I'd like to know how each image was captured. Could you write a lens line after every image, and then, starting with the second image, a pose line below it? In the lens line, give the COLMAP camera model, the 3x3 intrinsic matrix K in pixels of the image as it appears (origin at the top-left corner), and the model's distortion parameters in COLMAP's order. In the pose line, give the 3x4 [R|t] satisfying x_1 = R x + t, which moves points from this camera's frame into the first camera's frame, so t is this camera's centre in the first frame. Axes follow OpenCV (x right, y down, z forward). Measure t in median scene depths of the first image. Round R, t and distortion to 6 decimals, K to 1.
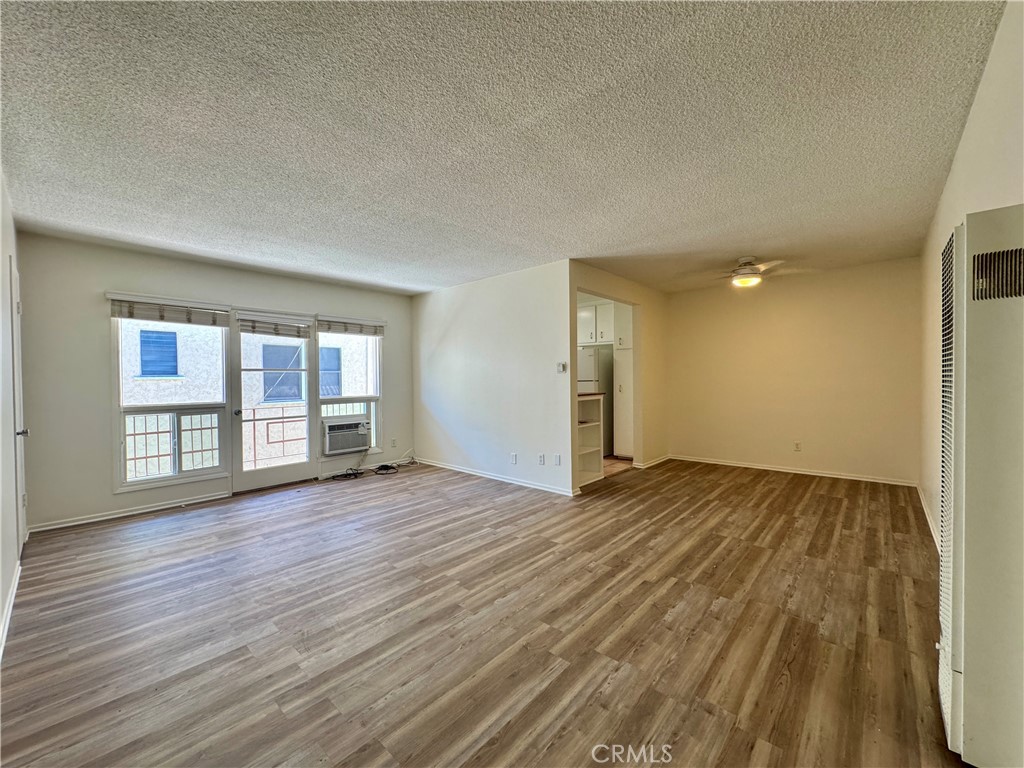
lens RADIAL K [[408.8, 0, 511.0], [0, 408.8, 381.3], [0, 0, 1]] dist [-0.000996, 0.000031]
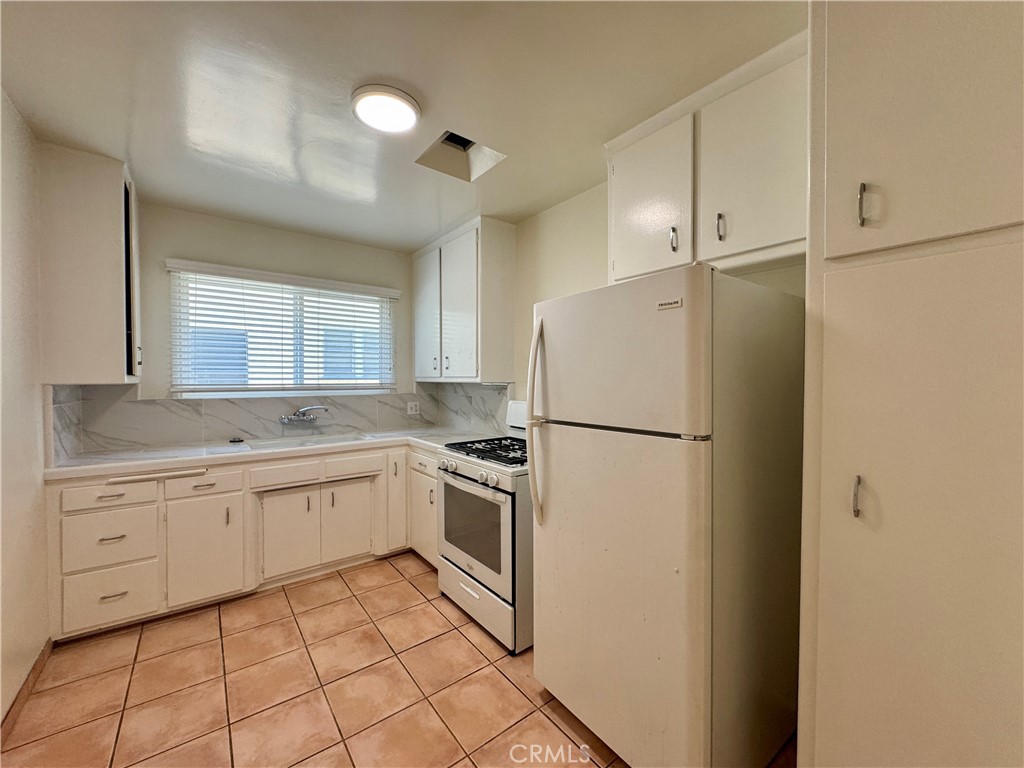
lens RADIAL K [[408.8, 0, 511.0], [0, 408.8, 381.3], [0, 0, 1]] dist [-0.000996, 0.000031]
pose [[0.983649, 0.013816, -0.179563, 0.359561], [-0.012982, 0.999899, 0.005820, -0.062362], [0.179625, -0.003394, 0.983729, 1.832250]]
